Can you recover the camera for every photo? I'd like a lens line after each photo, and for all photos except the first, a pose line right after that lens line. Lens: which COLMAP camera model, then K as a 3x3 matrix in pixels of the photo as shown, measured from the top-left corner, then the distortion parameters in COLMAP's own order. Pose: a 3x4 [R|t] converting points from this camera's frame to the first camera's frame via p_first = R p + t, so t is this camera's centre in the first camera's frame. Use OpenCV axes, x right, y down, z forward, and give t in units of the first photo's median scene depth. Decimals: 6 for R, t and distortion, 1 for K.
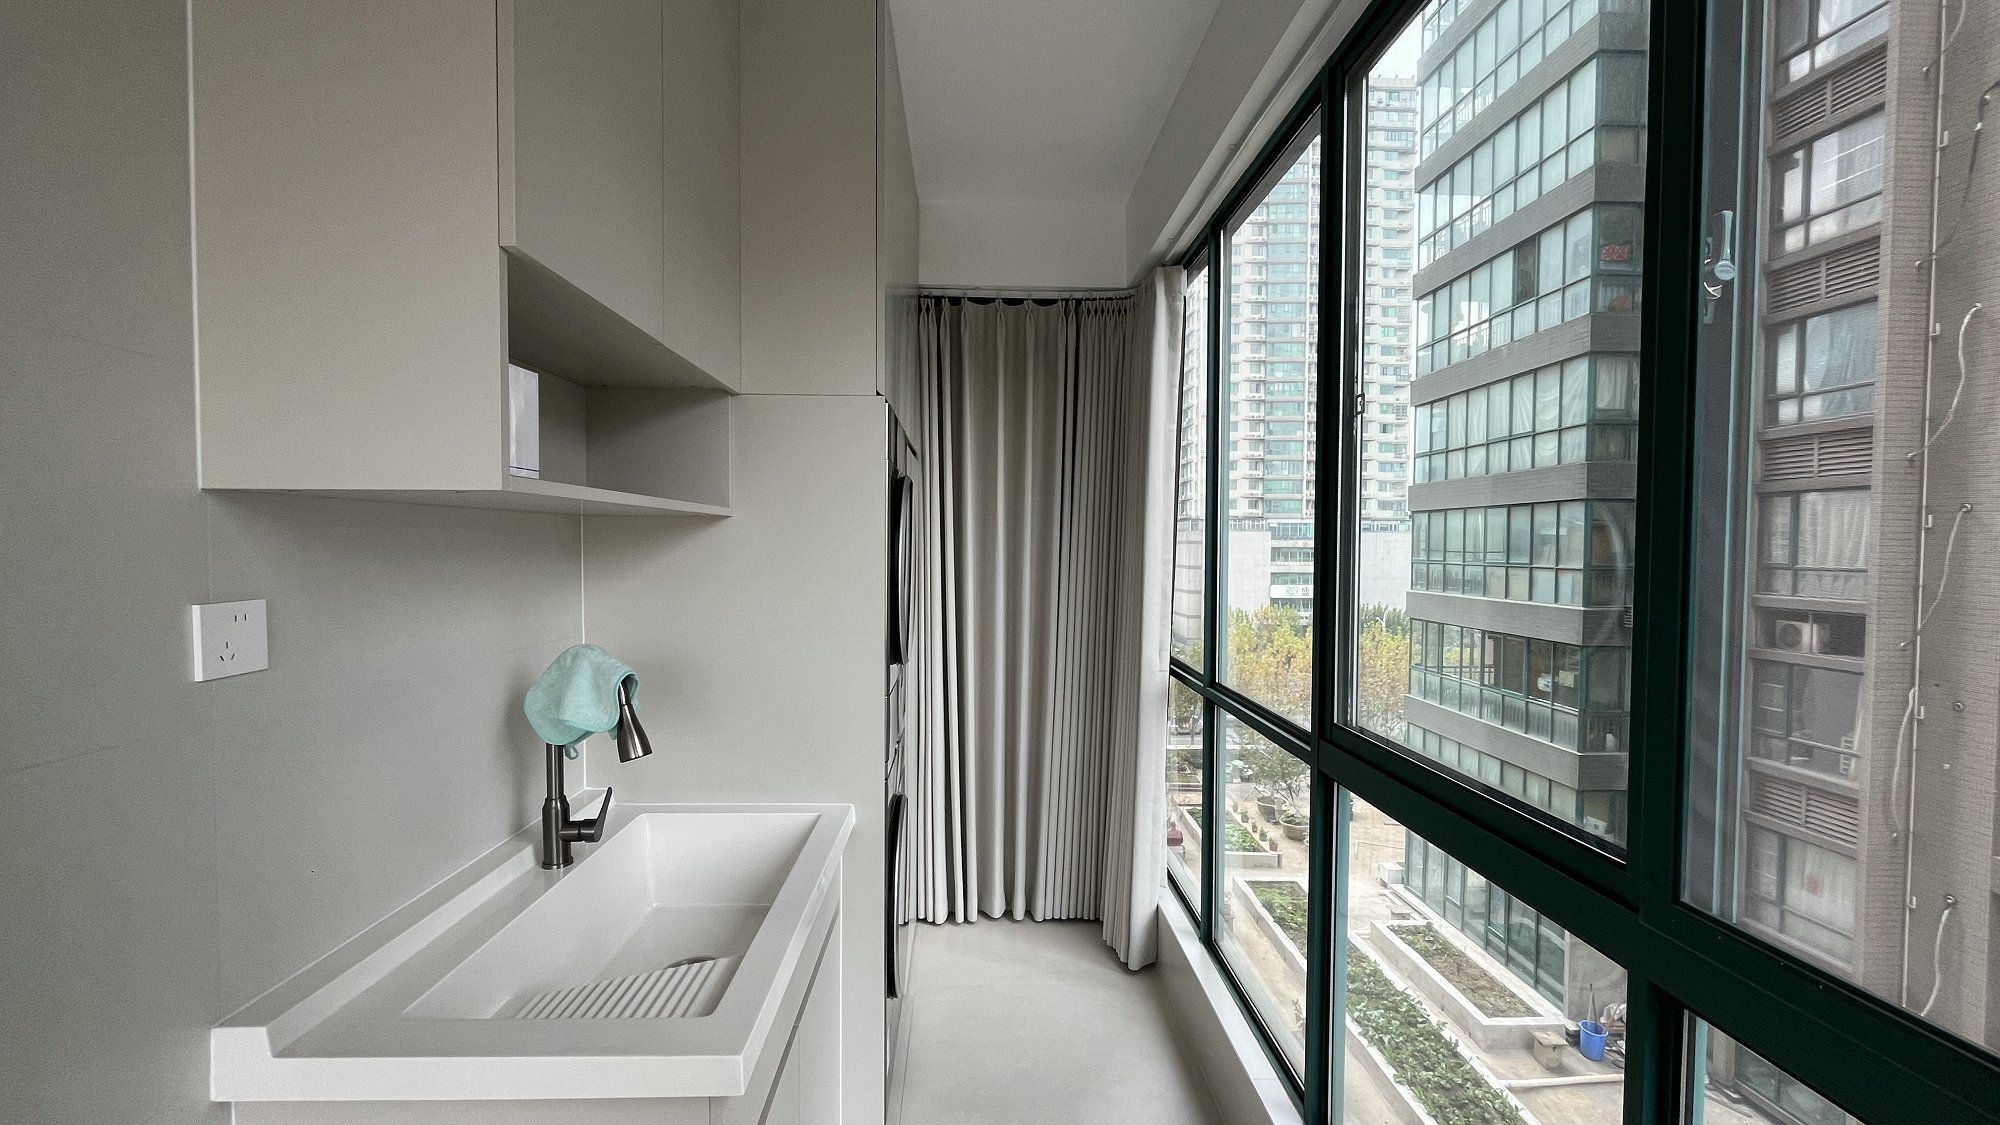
lens RADIAL K [[808.6, 0, 996.7], [0, 808.6, 567.9], [0, 0, 1]] dist [-0.004058, 0.000781]
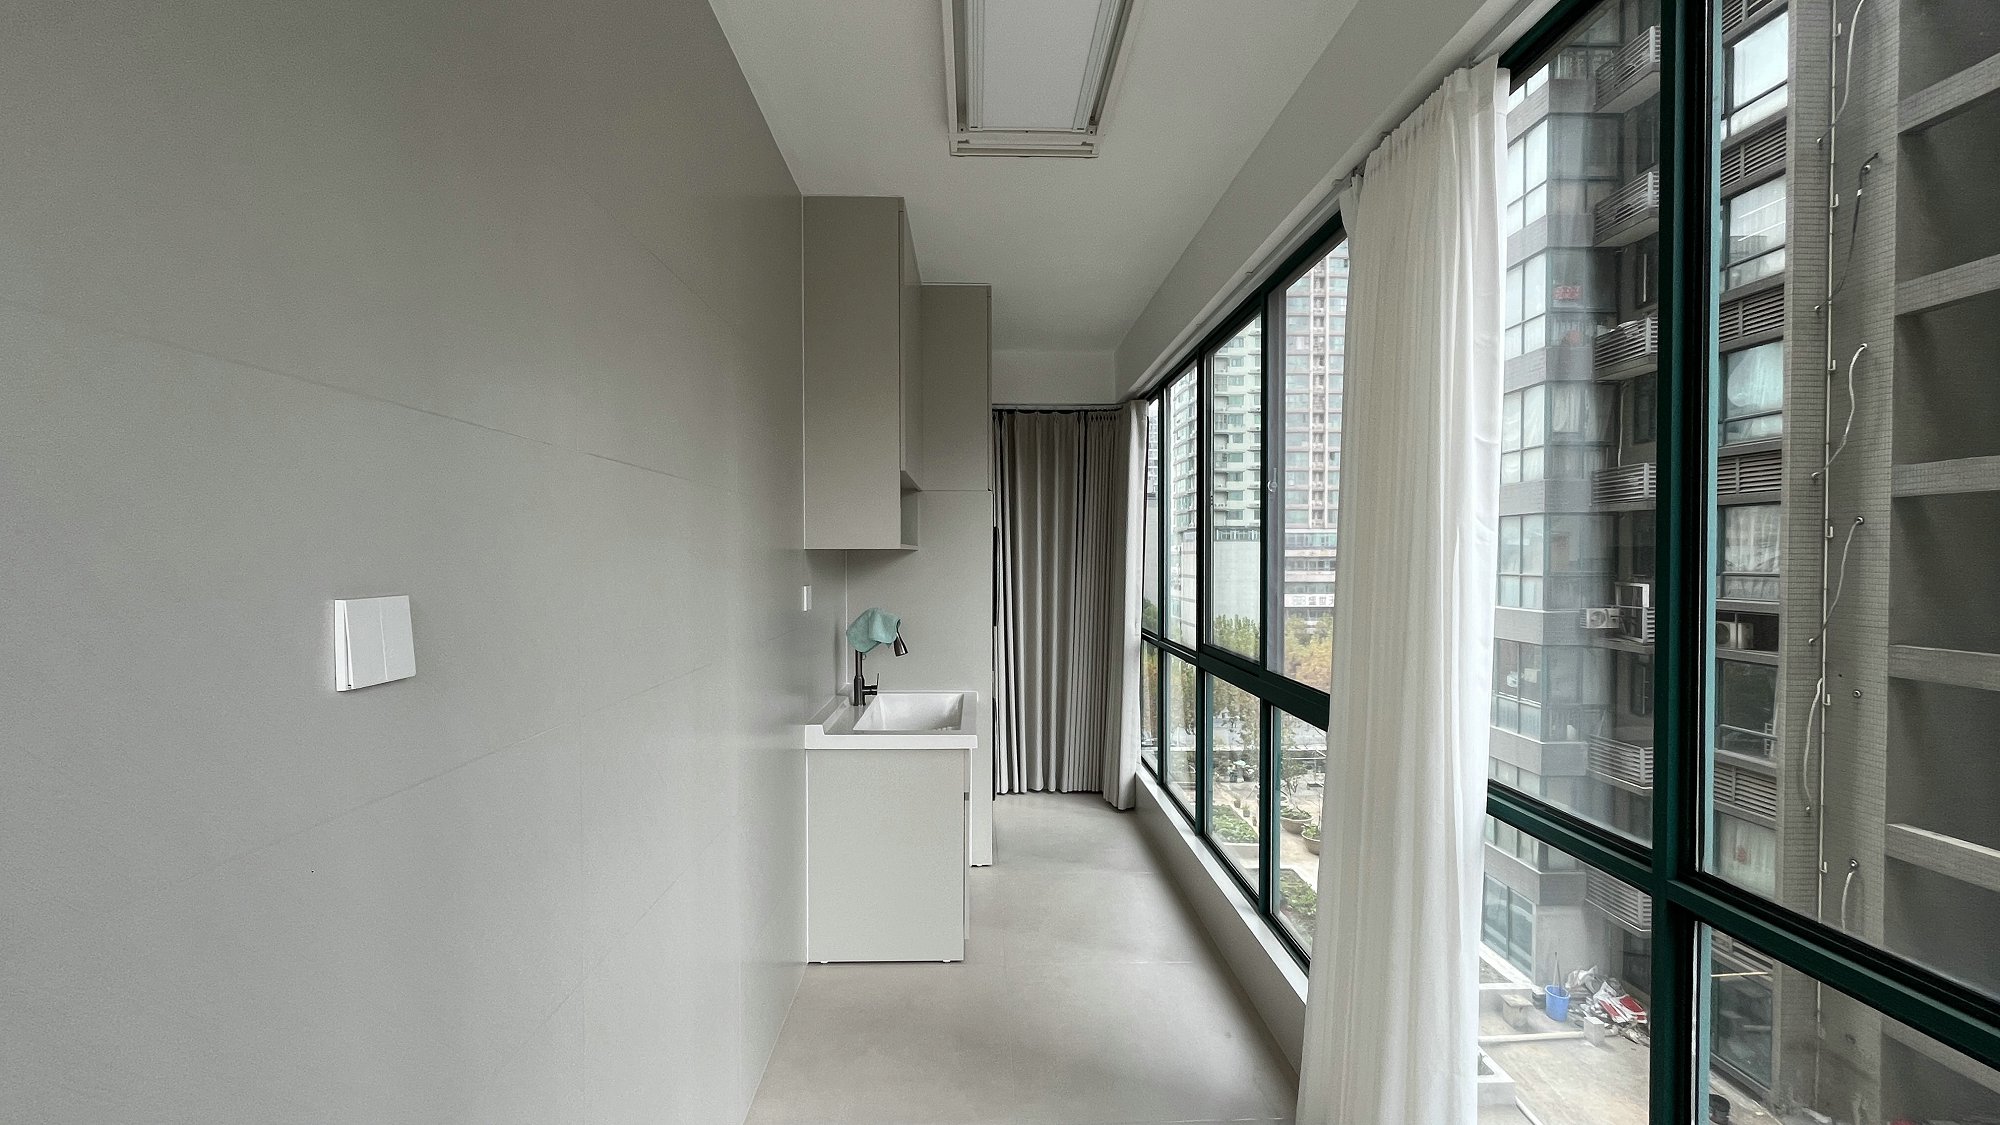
lens RADIAL K [[808.6, 0, 996.7], [0, 808.6, 567.9], [0, 0, 1]] dist [-0.004058, 0.000781]
pose [[0.999925, -0.006118, -0.010570, -0.014032], [0.005972, 0.999886, -0.013858, 0.001378], [0.010654, 0.013794, 0.999848, -0.138492]]
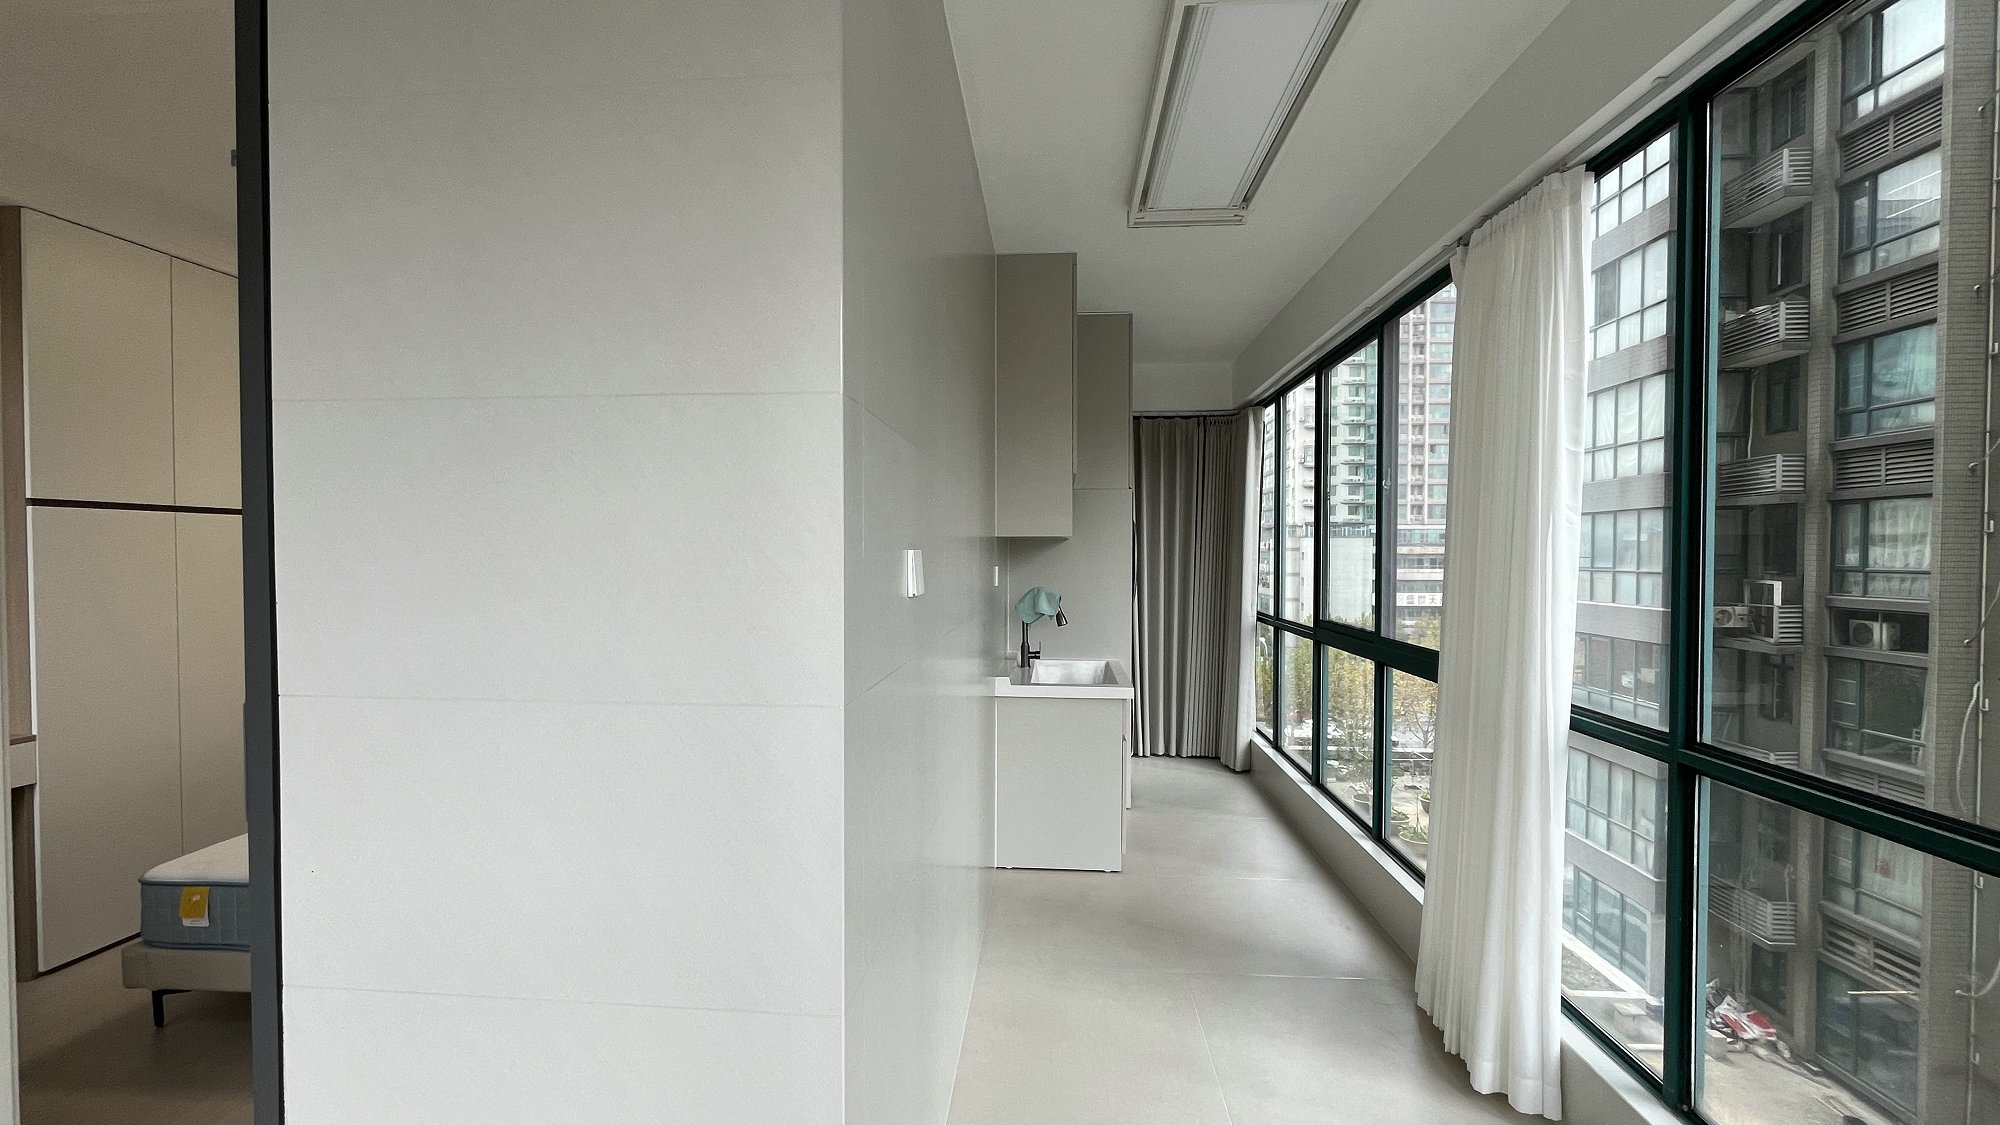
lens RADIAL K [[808.6, 0, 996.7], [0, 808.6, 567.9], [0, 0, 1]] dist [-0.004058, 0.000781]
pose [[0.993802, -0.001996, -0.111151, -0.036059], [0.000888, 0.999949, -0.010018, 0.006051], [0.111165, 0.009858, 0.993753, -0.188723]]
